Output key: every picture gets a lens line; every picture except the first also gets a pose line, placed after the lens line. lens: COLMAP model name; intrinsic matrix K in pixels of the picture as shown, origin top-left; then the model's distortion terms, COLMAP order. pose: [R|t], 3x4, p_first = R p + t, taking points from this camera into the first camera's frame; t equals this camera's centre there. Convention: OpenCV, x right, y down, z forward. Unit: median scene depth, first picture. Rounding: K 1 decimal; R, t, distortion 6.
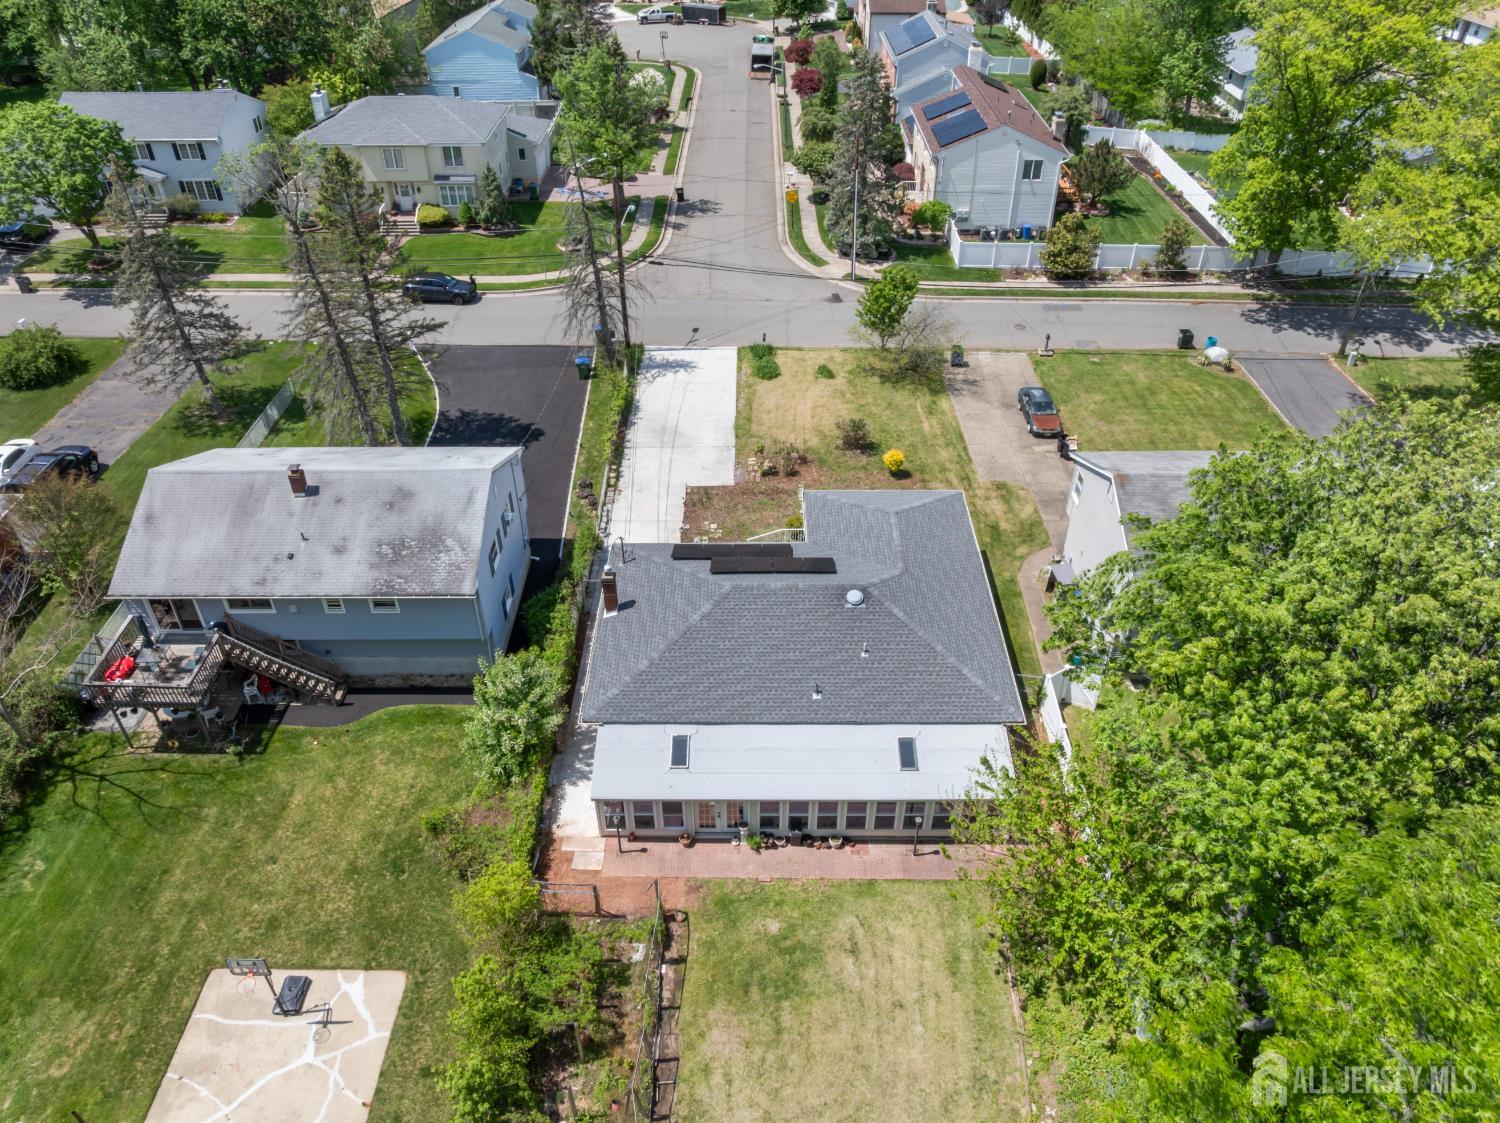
lens RADIAL K [[1062.6, 0, 750.0], [0, 1062.6, 561.5], [0, 0, 1]] dist [-0.034638, -0.002299]
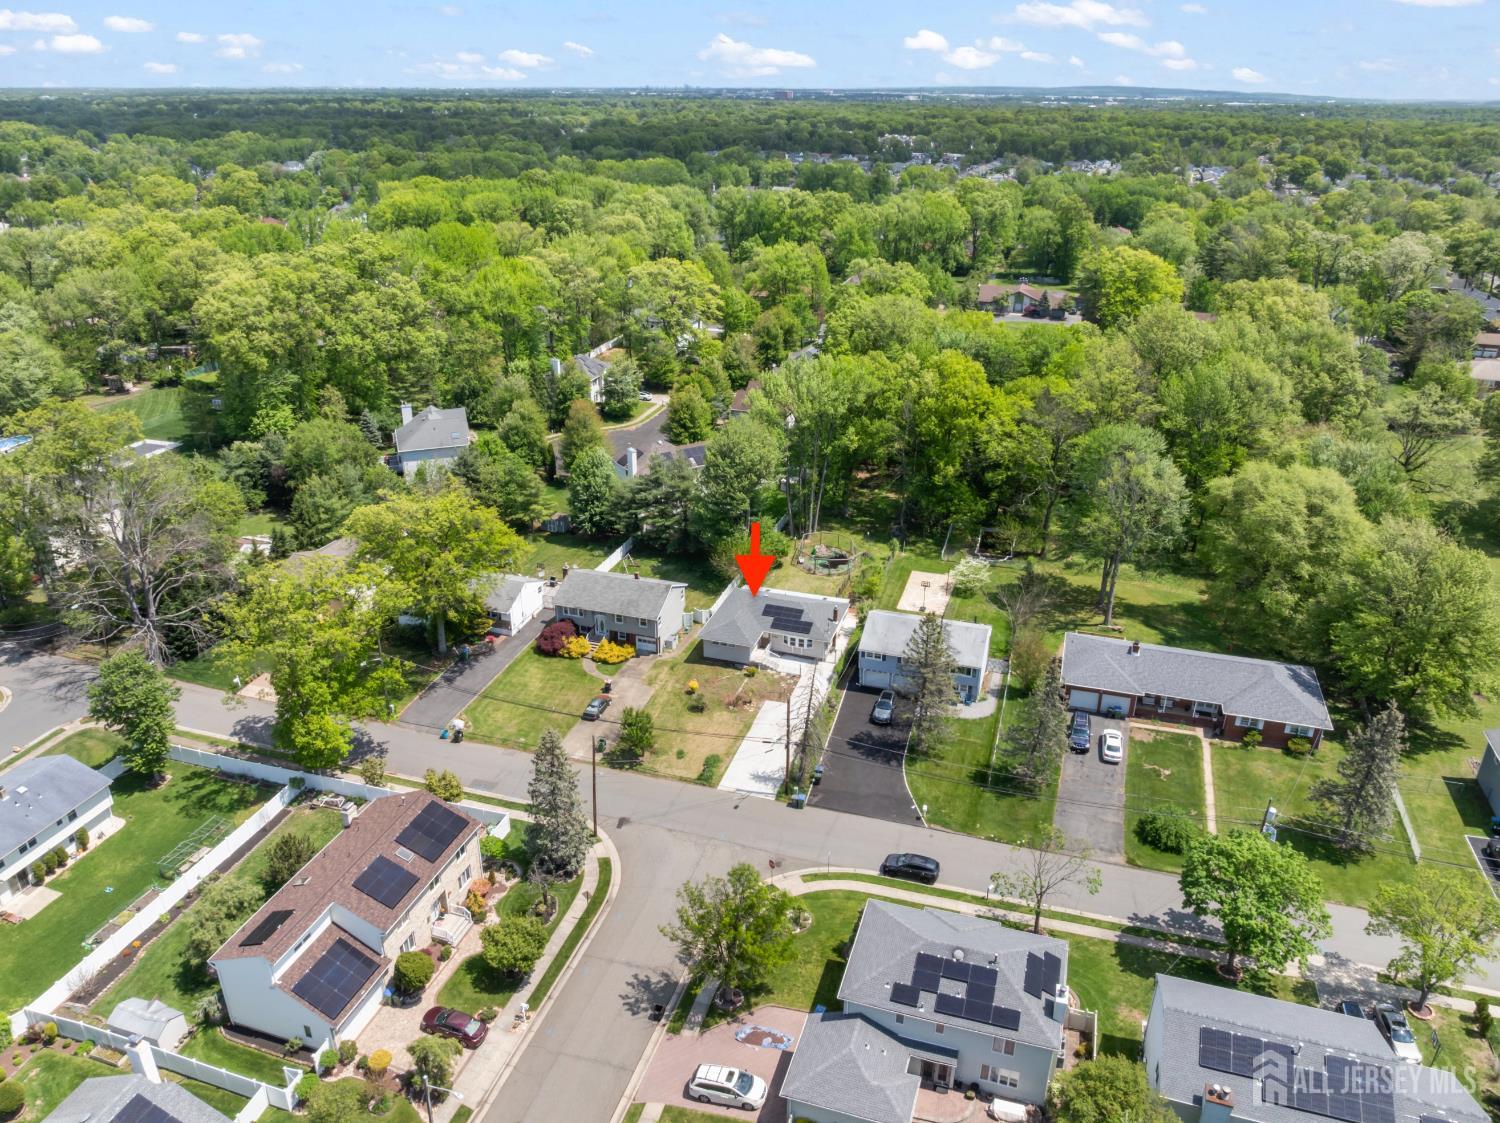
lens RADIAL K [[1062.6, 0, 750.0], [0, 1062.6, 561.5], [0, 0, 1]] dist [-0.034638, -0.002299]
pose [[-0.953538, -0.124775, 0.274221, -0.401006], [0.183338, 0.481944, 0.856807, -1.527080], [-0.239067, 0.867272, -0.436675, 1.255308]]
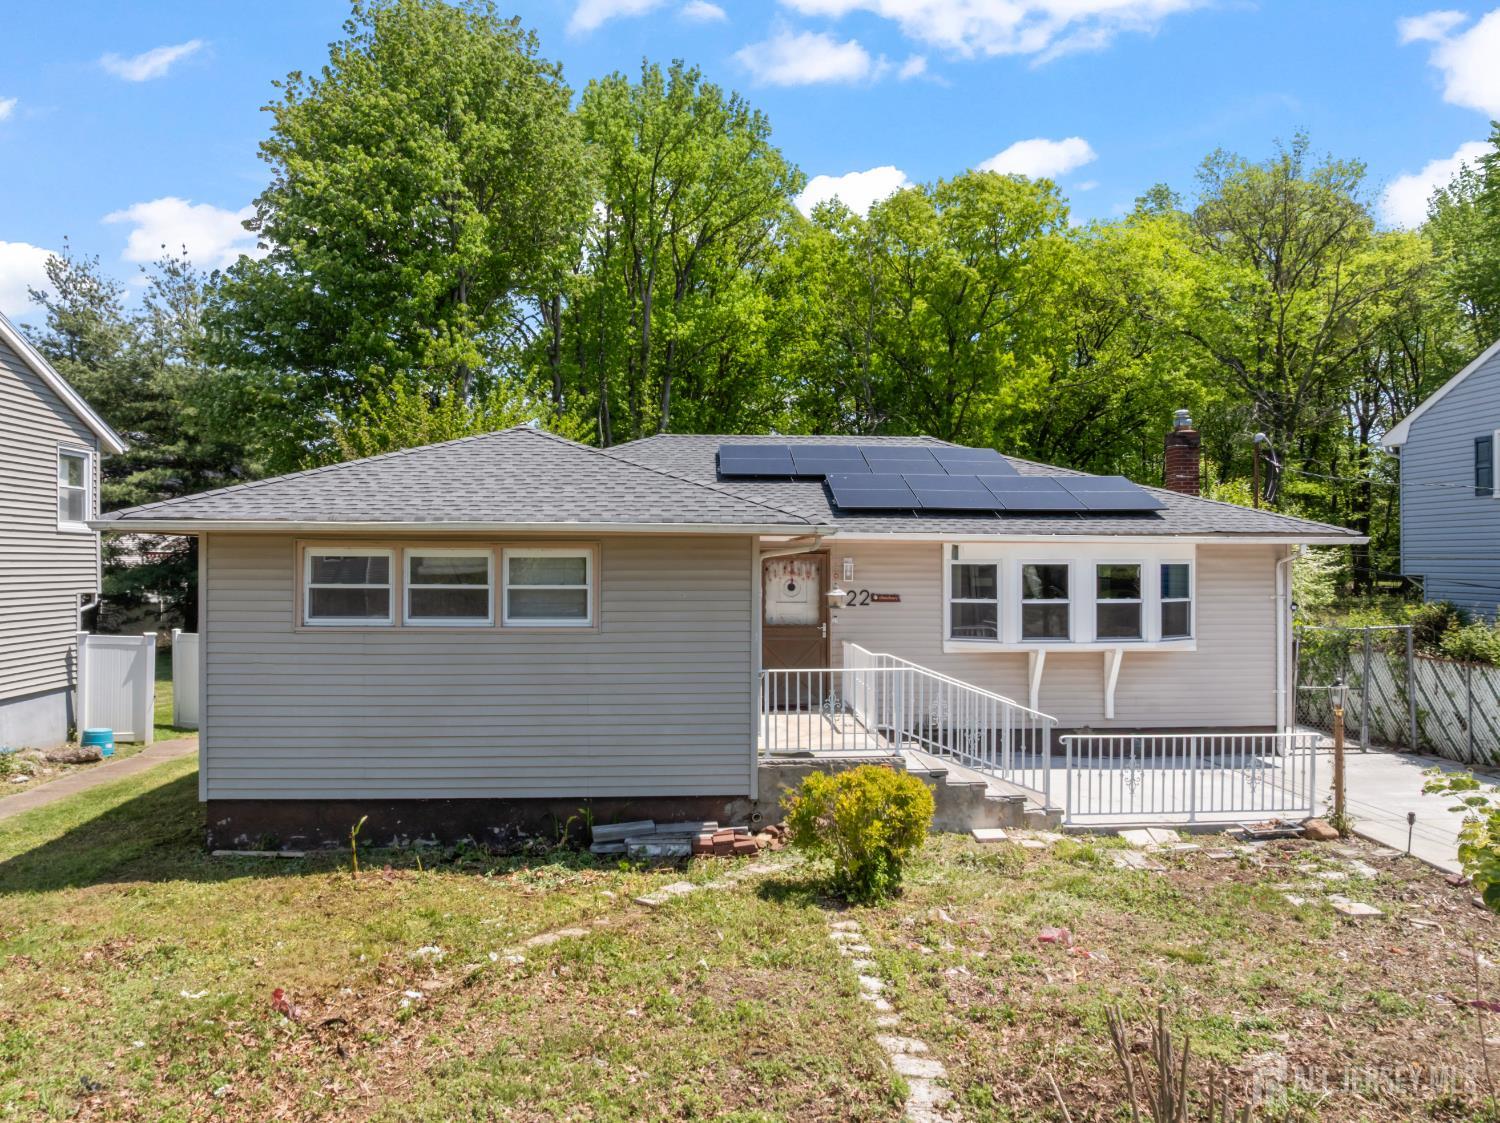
lens RADIAL K [[1062.6, 0, 750.0], [0, 1062.6, 561.5], [0, 0, 1]] dist [-0.034638, -0.002299]
pose [[-0.997863, -0.001047, -0.065333, 0.051919], [-0.040522, 0.794291, 0.606185, -0.123117], [0.051259, 0.607537, -0.792636, 0.759411]]
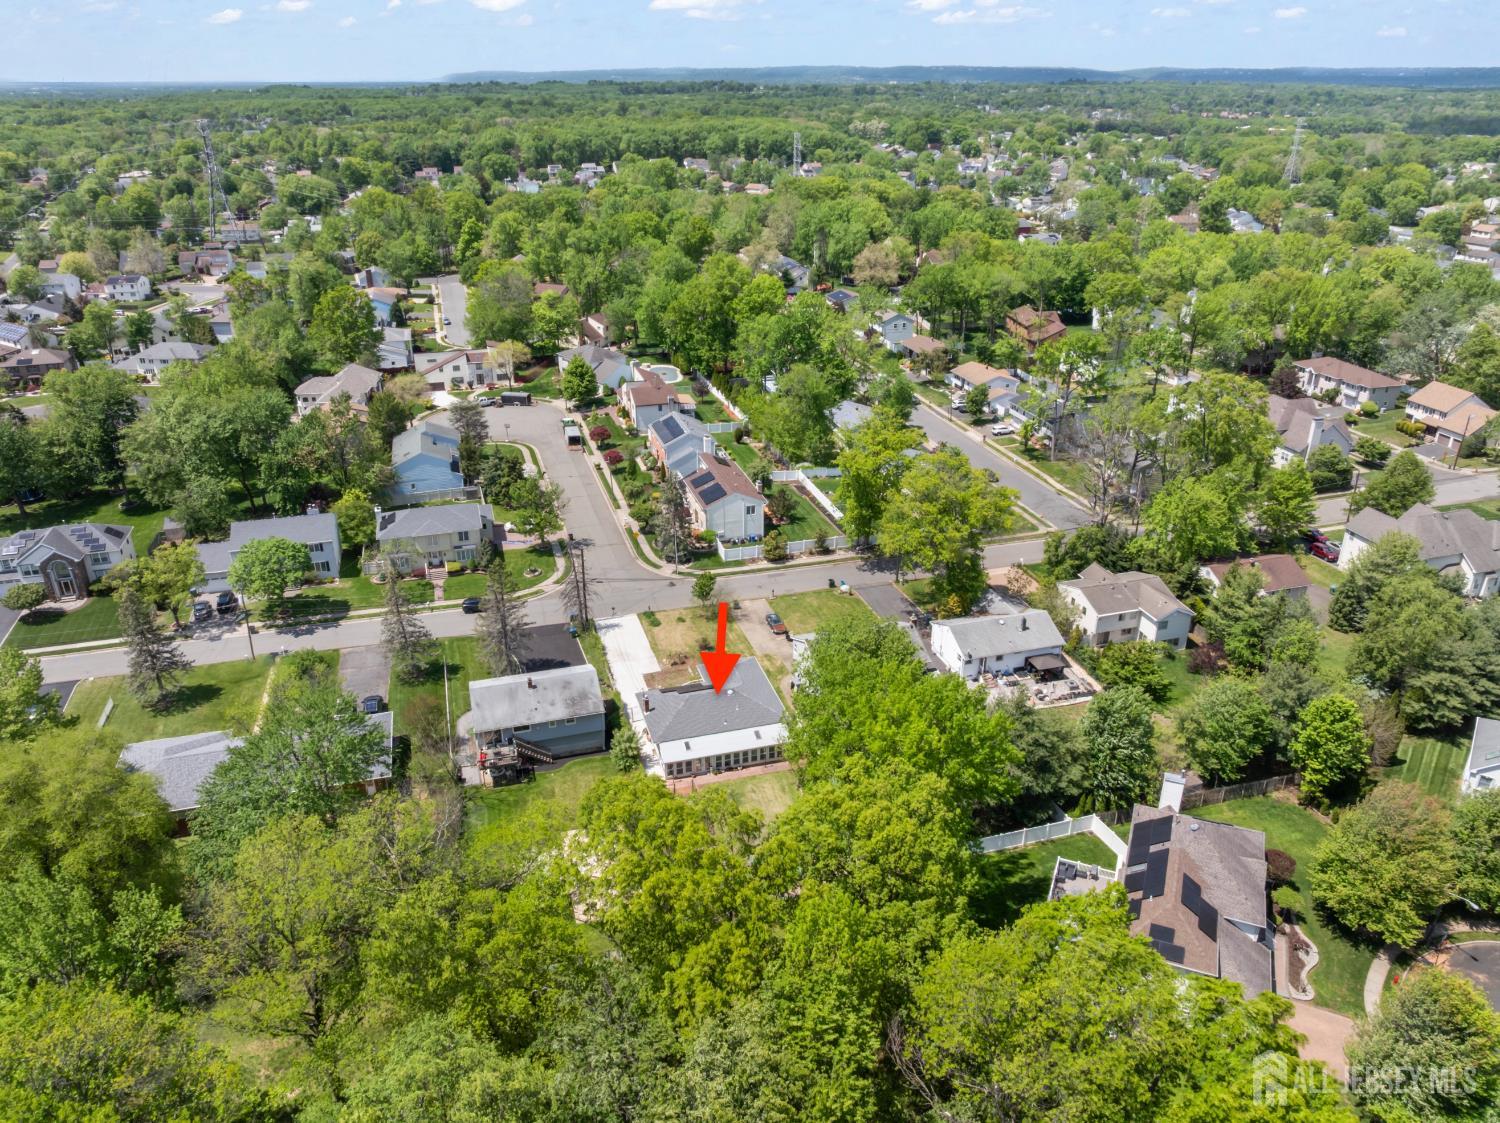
lens RADIAL K [[1062.6, 0, 750.0], [0, 1062.6, 561.5], [0, 0, 1]] dist [-0.034638, -0.002299]
pose [[0.959297, -0.122105, 0.254635, -0.300425], [0.174784, 0.964953, -0.195746, 0.145429], [-0.221809, 0.232285, 0.947019, -1.030812]]
